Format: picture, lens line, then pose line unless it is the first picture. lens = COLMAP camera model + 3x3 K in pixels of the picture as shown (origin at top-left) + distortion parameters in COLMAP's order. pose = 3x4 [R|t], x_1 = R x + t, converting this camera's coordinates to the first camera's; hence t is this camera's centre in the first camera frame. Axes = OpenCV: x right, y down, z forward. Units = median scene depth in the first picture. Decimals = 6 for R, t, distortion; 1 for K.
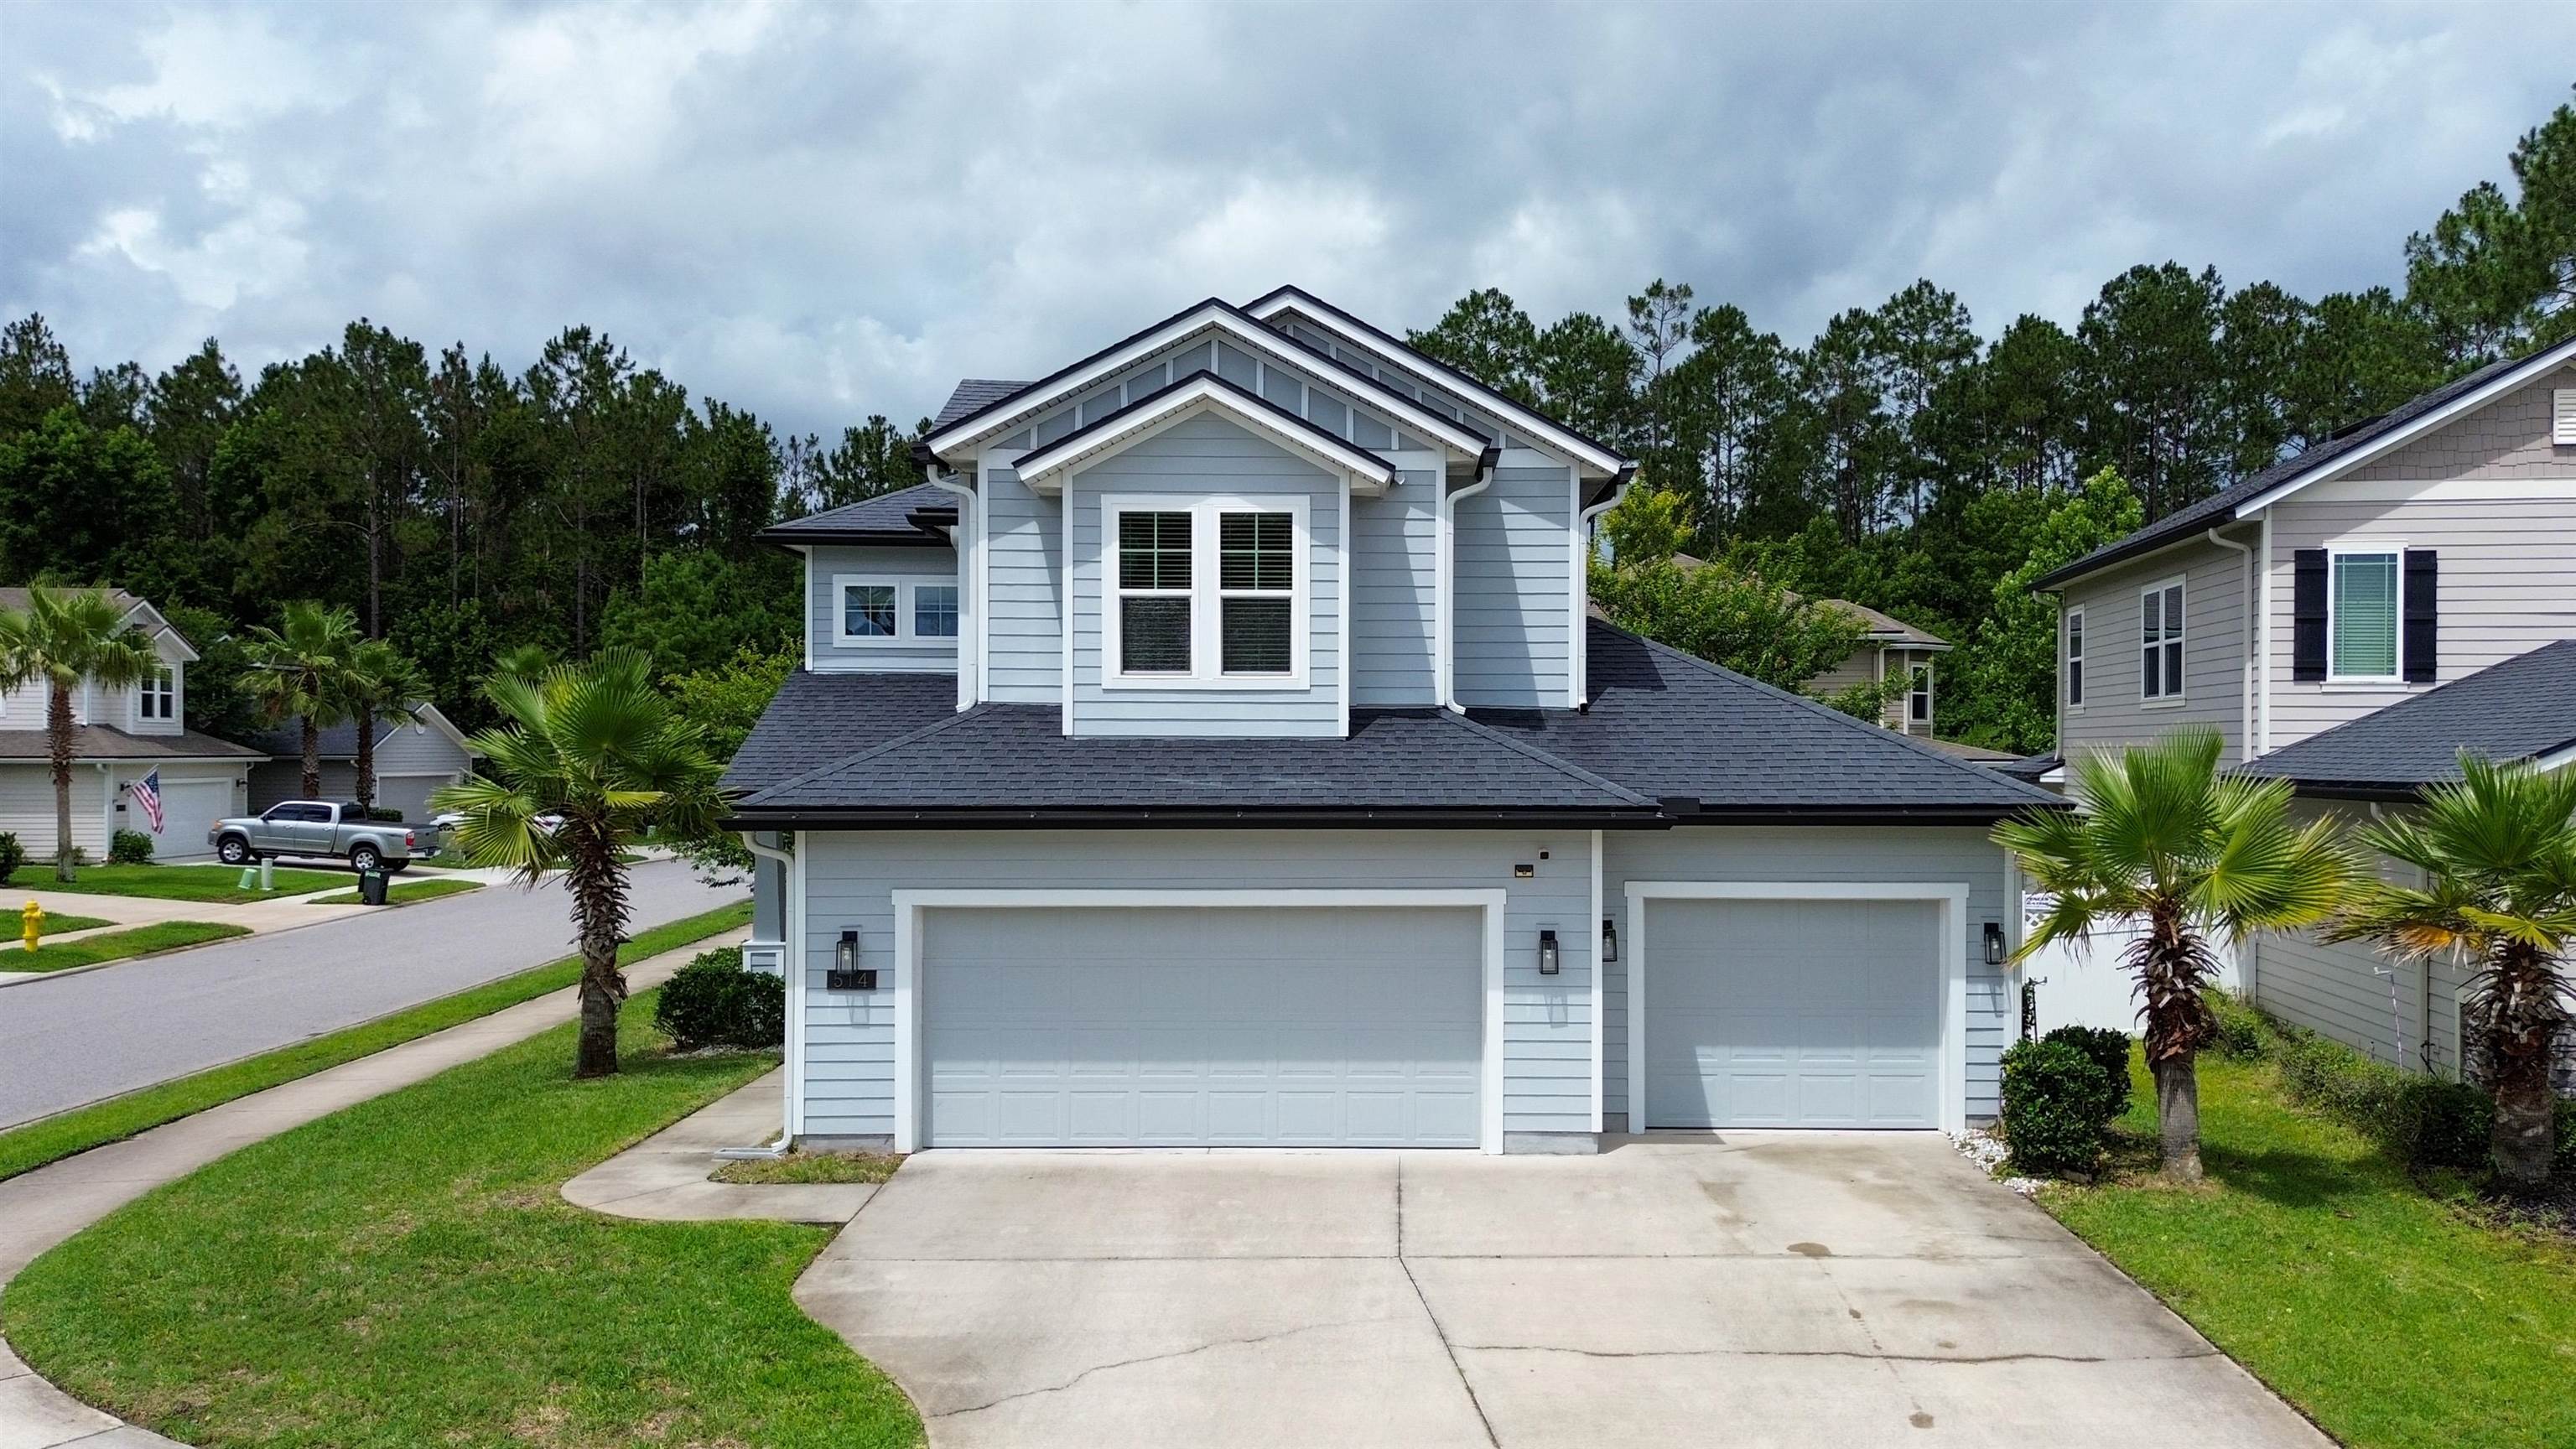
lens RADIAL K [[2048.7, 0, 1375.6], [0, 2048.7, 725.7], [0, 0, 1]] dist [0.046687, -0.005083]
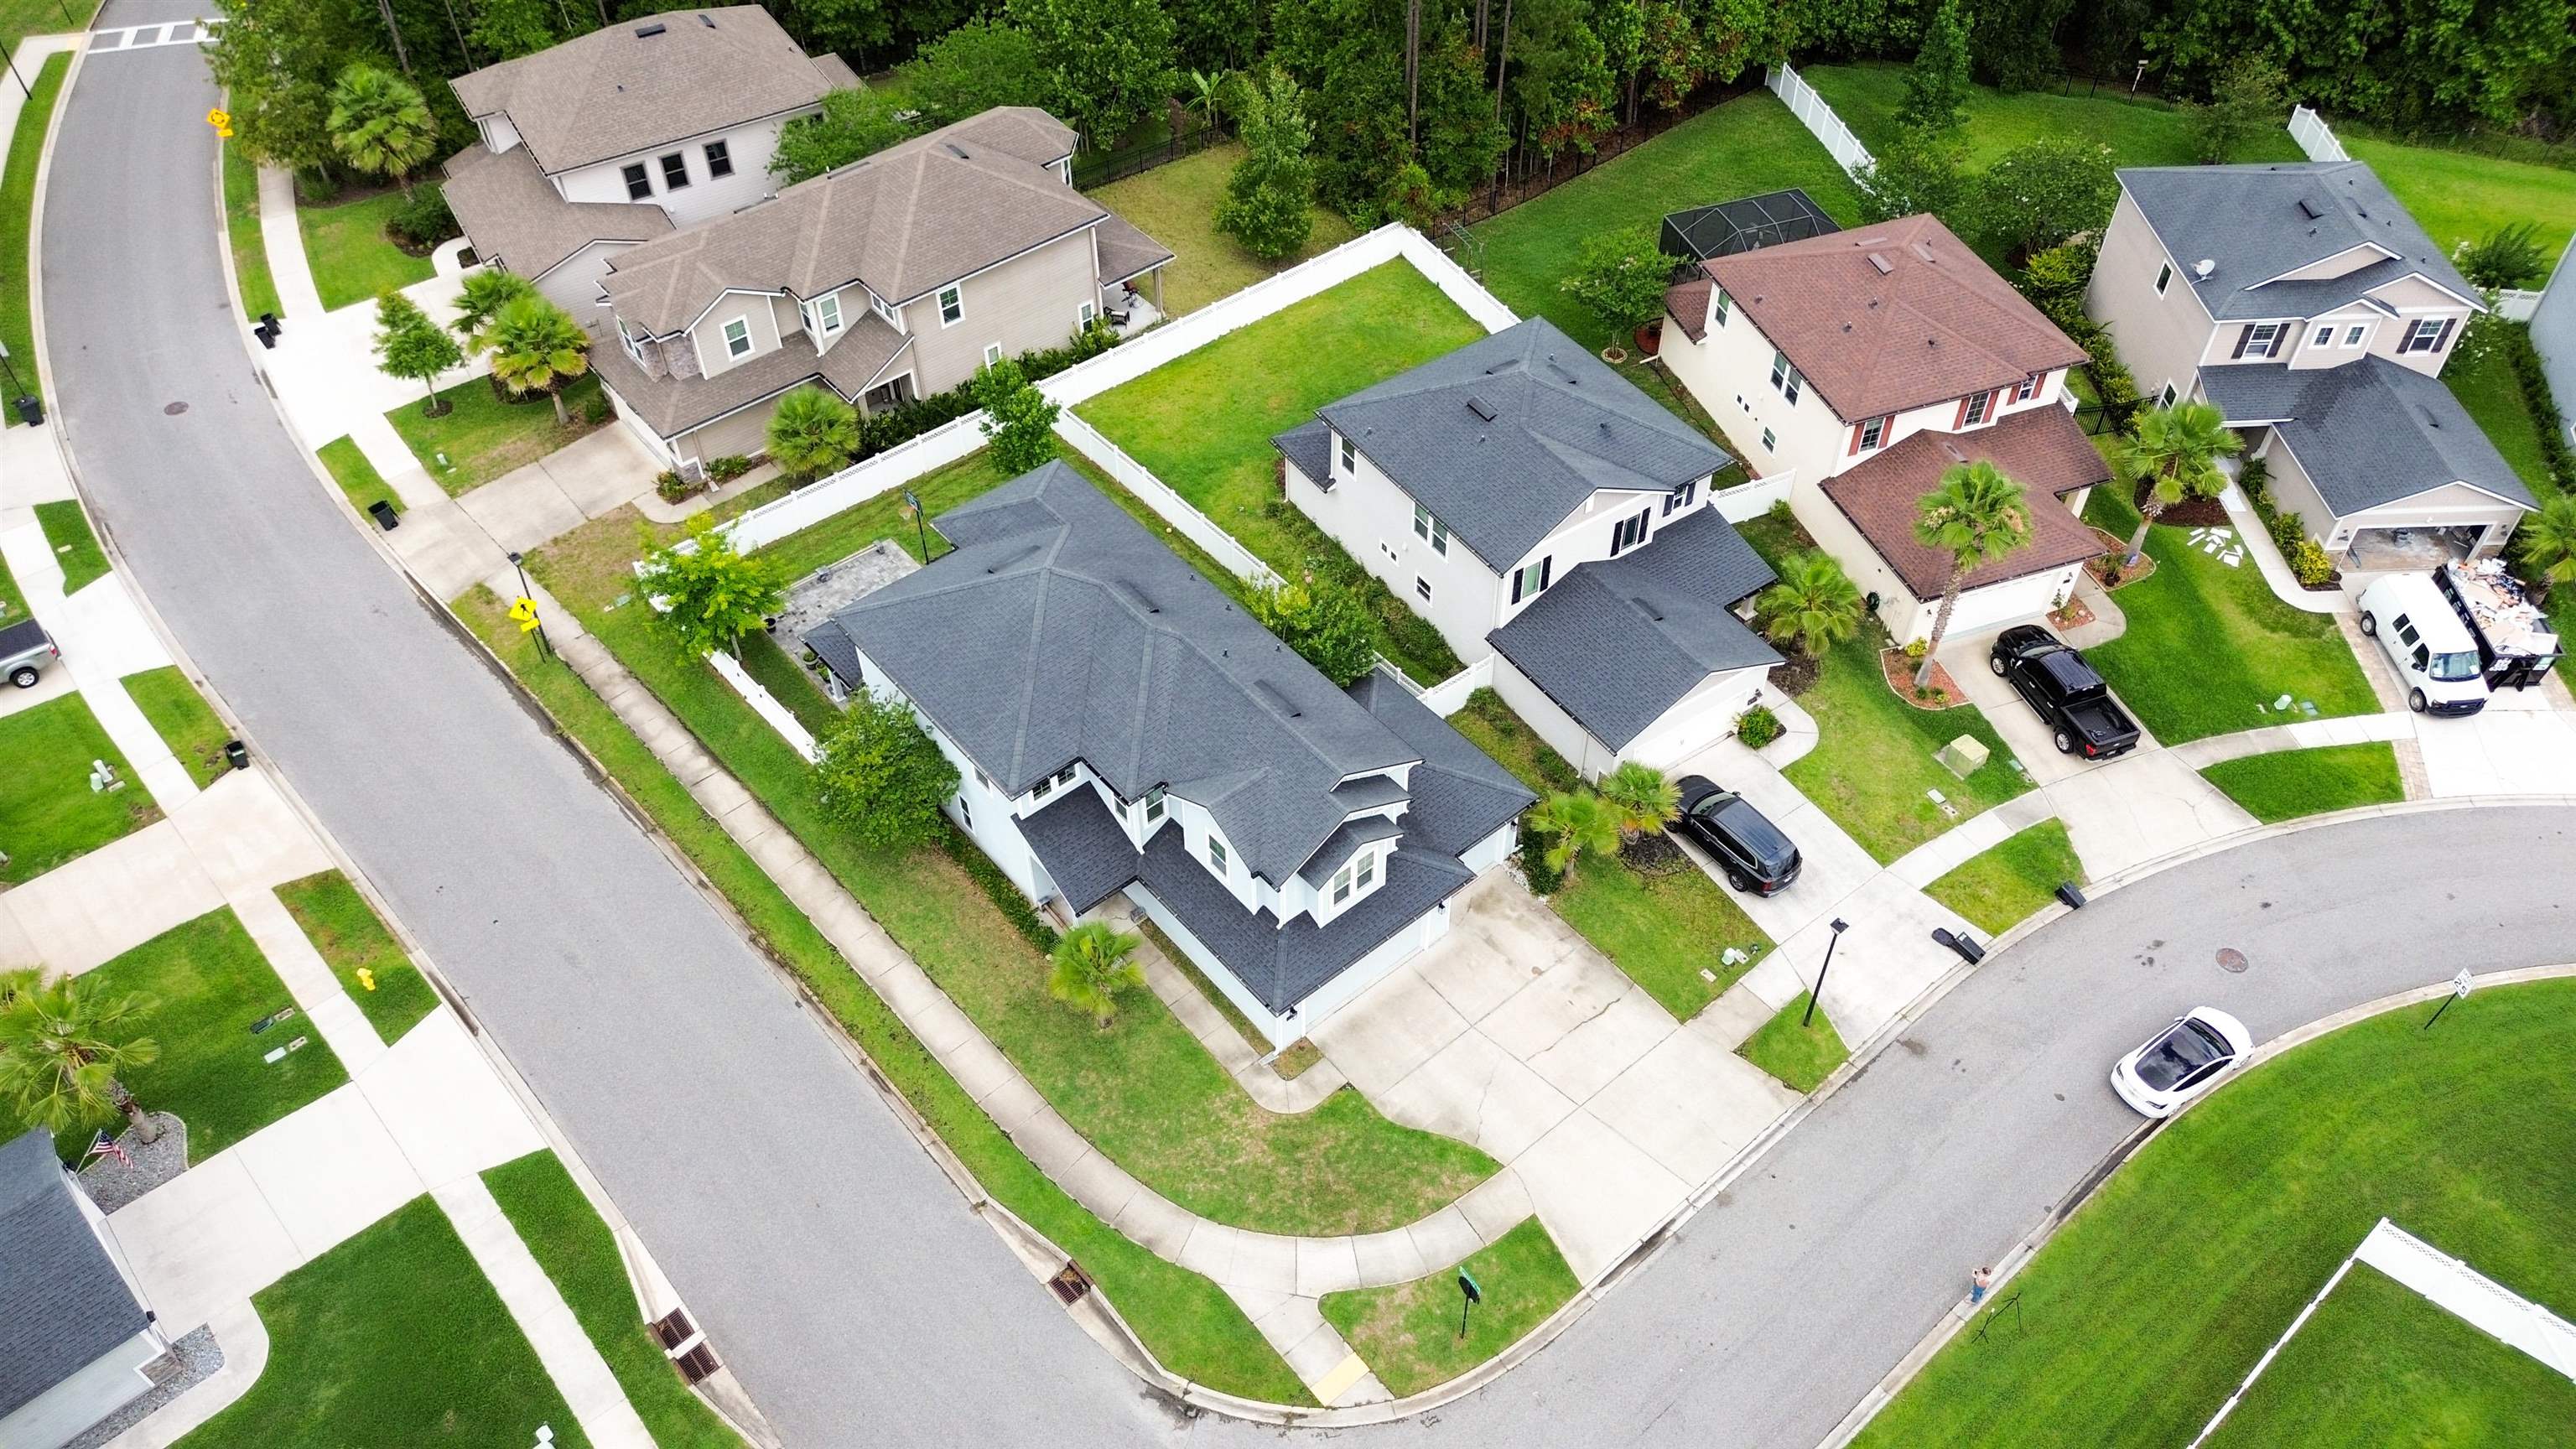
lens RADIAL K [[1830.8, 0, 1280.5], [0, 1830.8, 723.0], [0, 0, 1]] dist [0.046080, -0.045152]
pose [[0.768979, -0.469655, 0.433699, -1.313089], [0.003595, 0.681591, 0.731724, -2.355611], [-0.639263, -0.561122, 0.525818, -0.313811]]
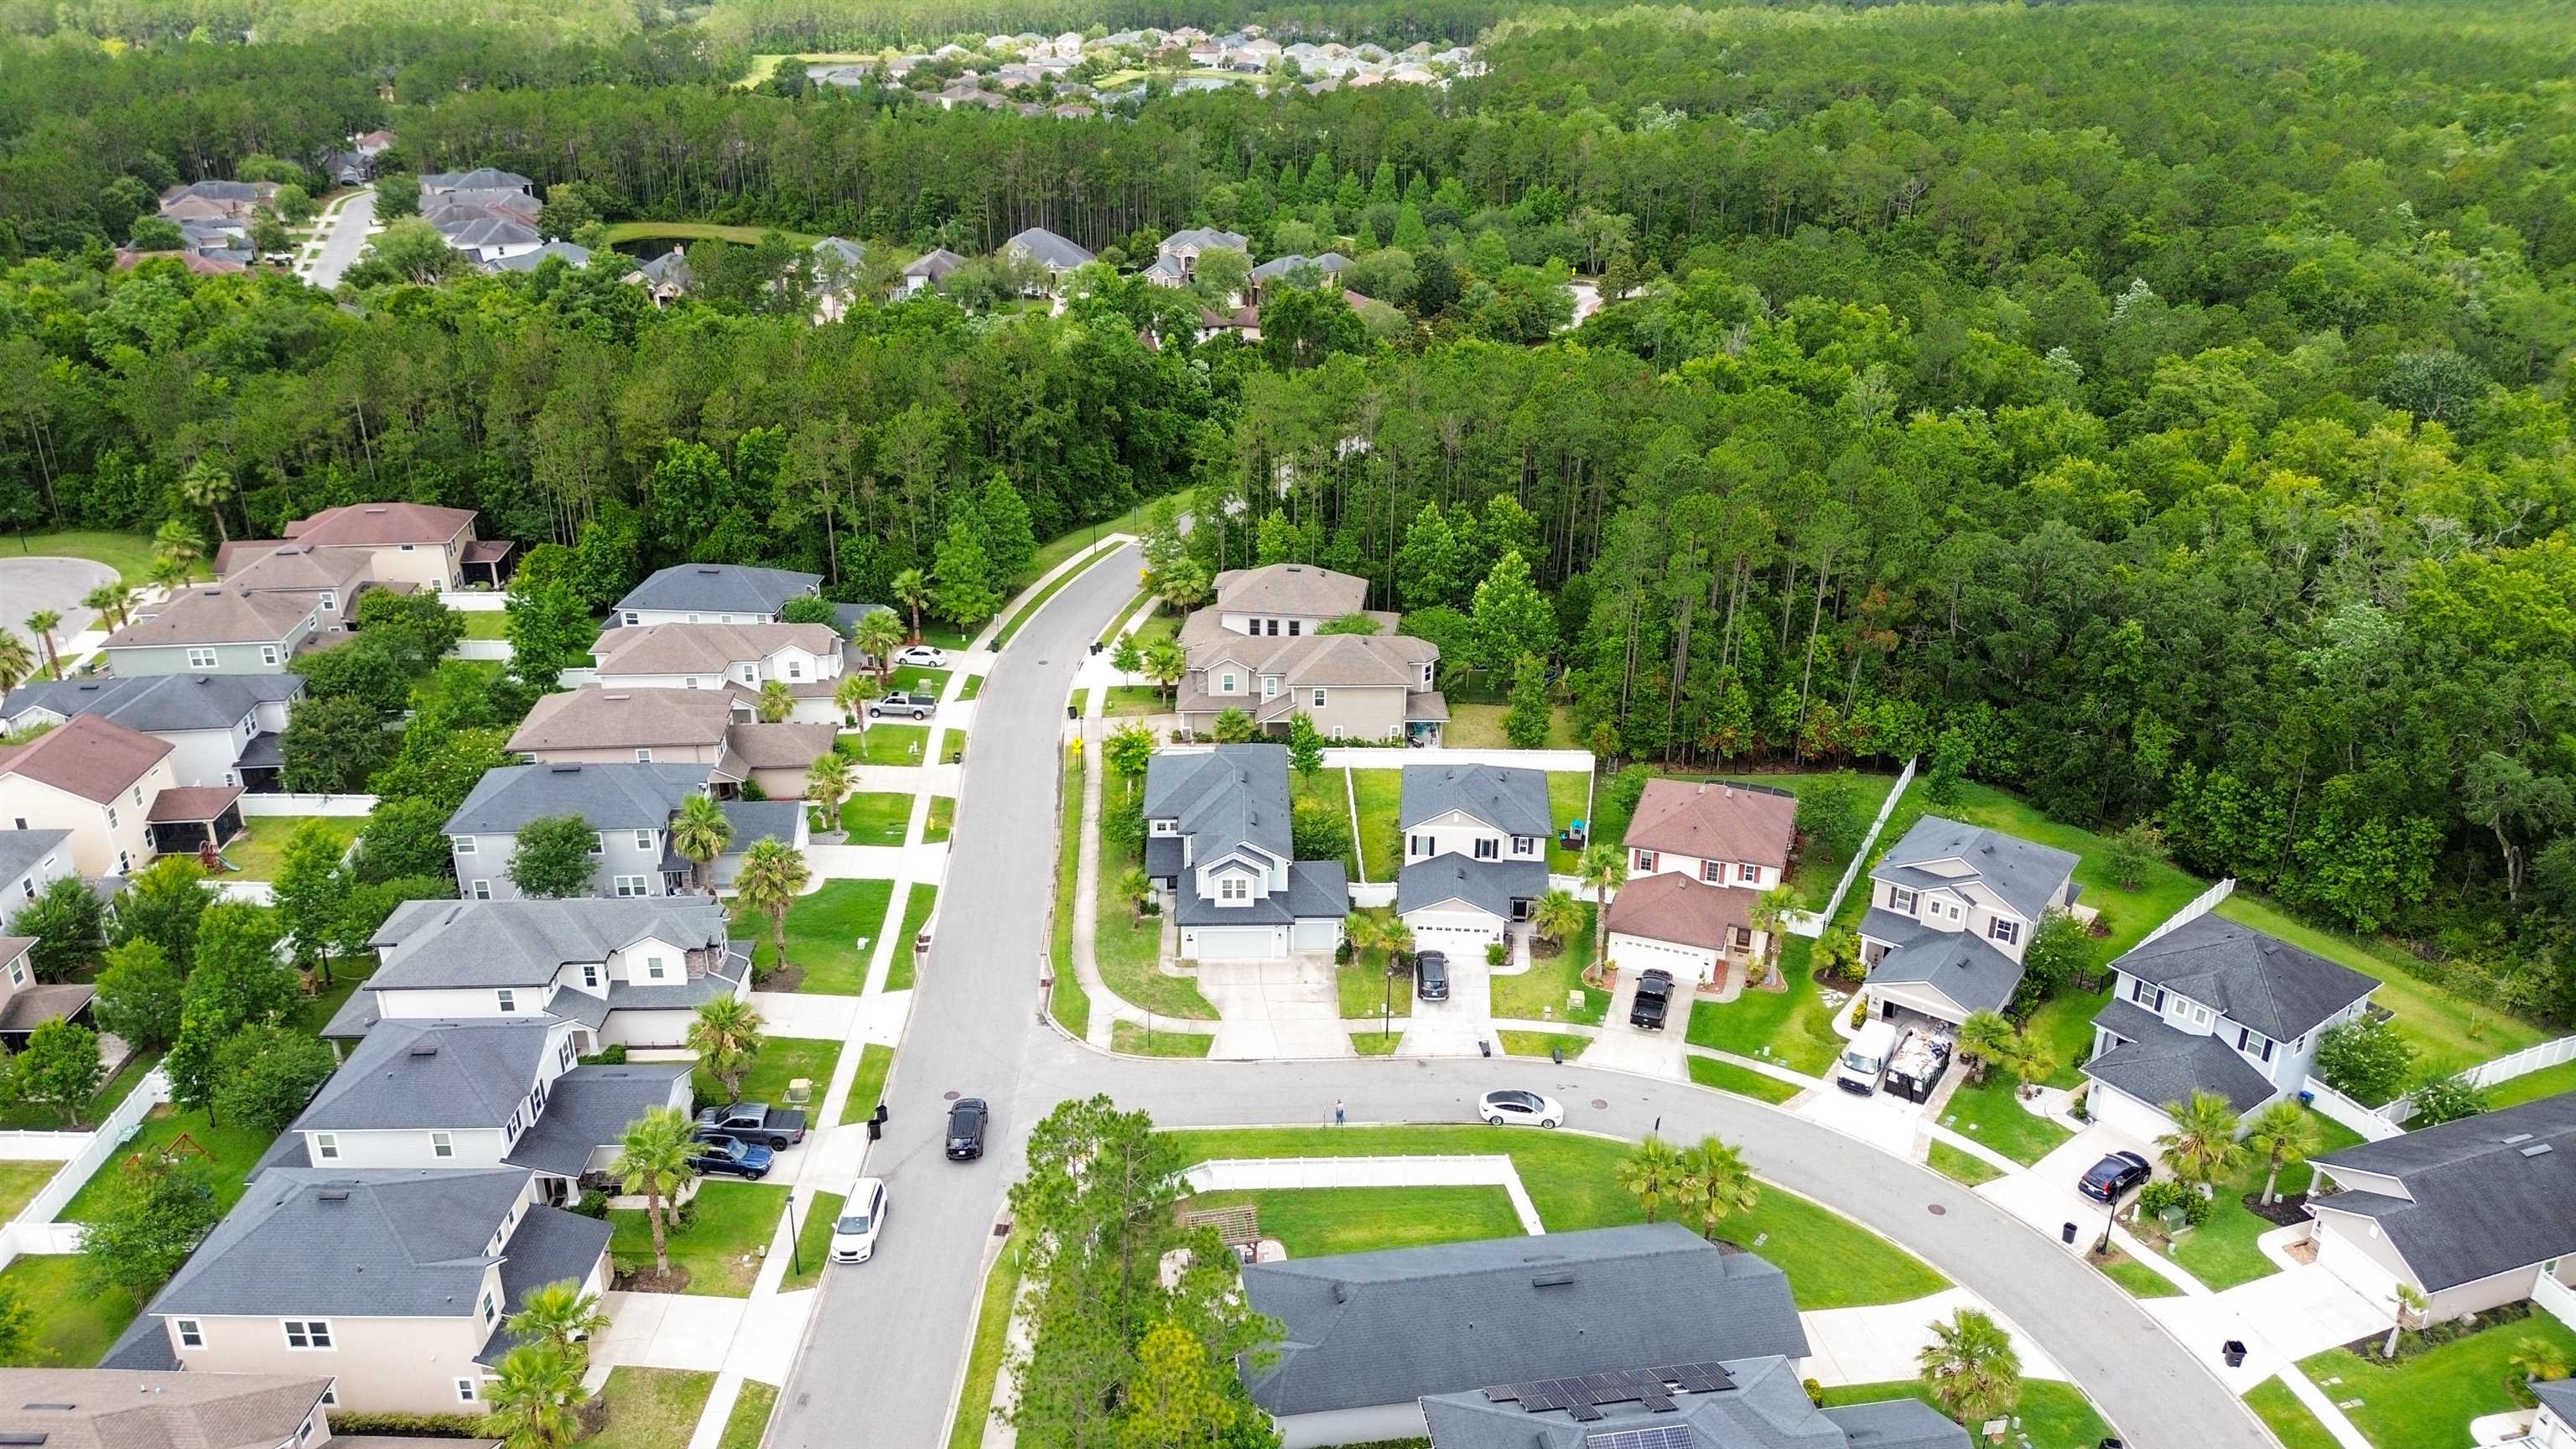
lens RADIAL K [[1830.8, 0, 1280.5], [0, 1830.8, 723.0], [0, 0, 1]] dist [0.046080, -0.045152]
pose [[0.999802, -0.006573, 0.018788, -0.035730], [-0.001685, 0.912555, 0.408951, -3.308295], [-0.019833, -0.408901, 0.912363, -4.776247]]
